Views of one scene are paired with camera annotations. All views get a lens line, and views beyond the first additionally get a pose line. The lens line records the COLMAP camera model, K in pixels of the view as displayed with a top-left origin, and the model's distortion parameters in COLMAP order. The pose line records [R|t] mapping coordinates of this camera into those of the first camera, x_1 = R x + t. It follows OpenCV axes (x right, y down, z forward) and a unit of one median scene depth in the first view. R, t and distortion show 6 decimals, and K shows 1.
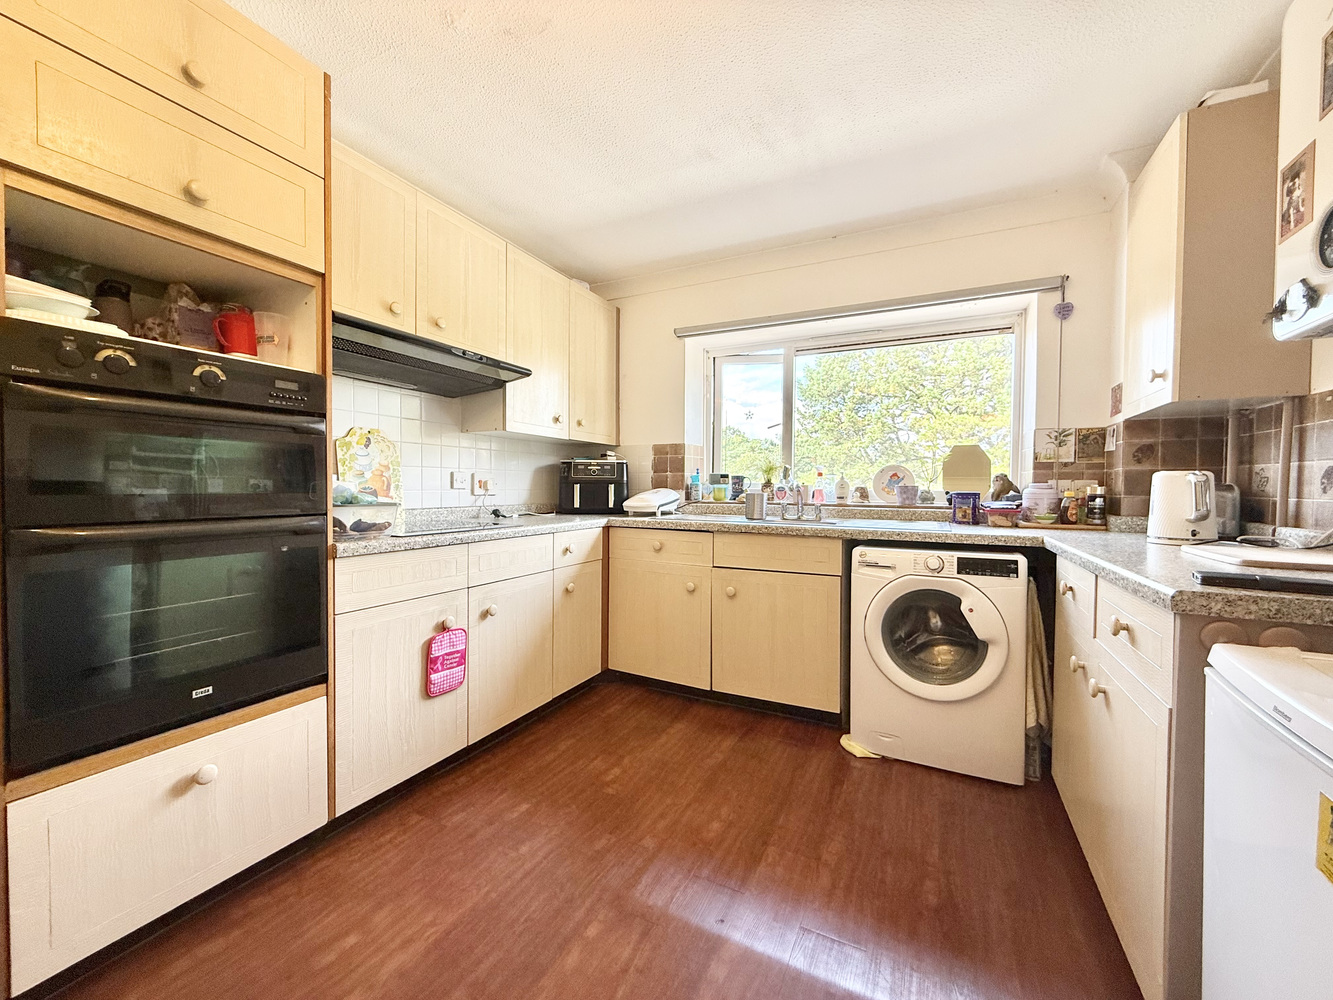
lens RADIAL K [[532.4, 0, 661.8], [0, 532.4, 499.1], [0, 0, 1]] dist [-0.001448, 0.000322]
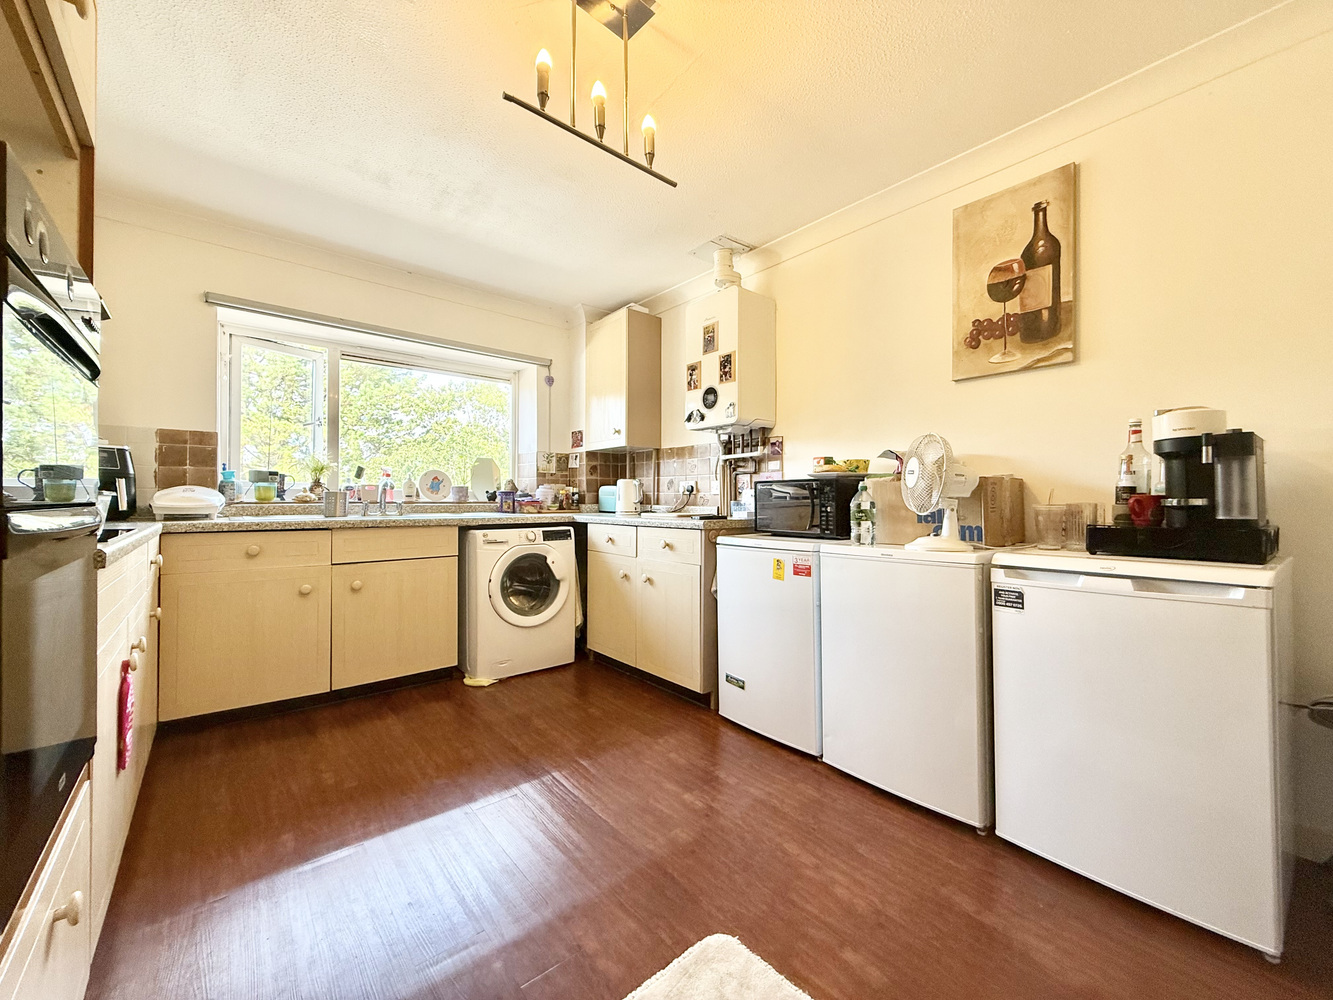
lens RADIAL K [[532.4, 0, 665.6], [0, 532.4, 498.2], [0, 0, 1]] dist [-0.001448, 0.000322]
pose [[0.383243, -0.002013, 0.923646, -0.681986], [0.021595, 0.999744, -0.006781, 0.028791], [-0.923395, 0.022545, 0.383188, 0.055753]]
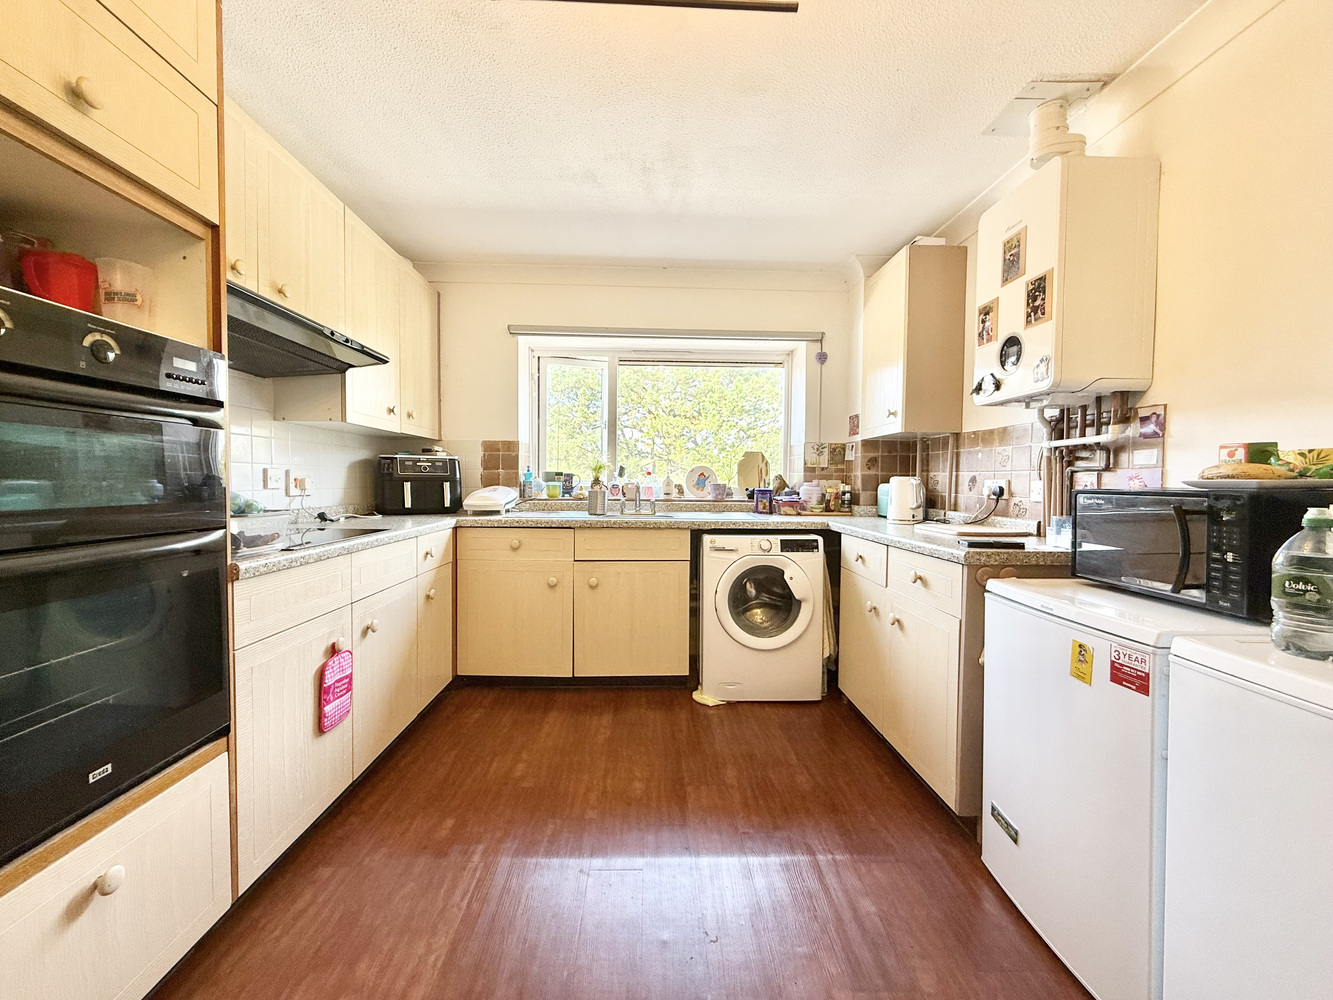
lens RADIAL K [[532.4, 0, 662.5], [0, 532.4, 498.9], [0, 0, 1]] dist [-0.001448, 0.000322]
pose [[0.875370, -0.015471, 0.483206, -0.308230], [0.007864, 0.999811, 0.017766, -0.016255], [-0.483389, -0.011752, 0.875327, -0.016313]]
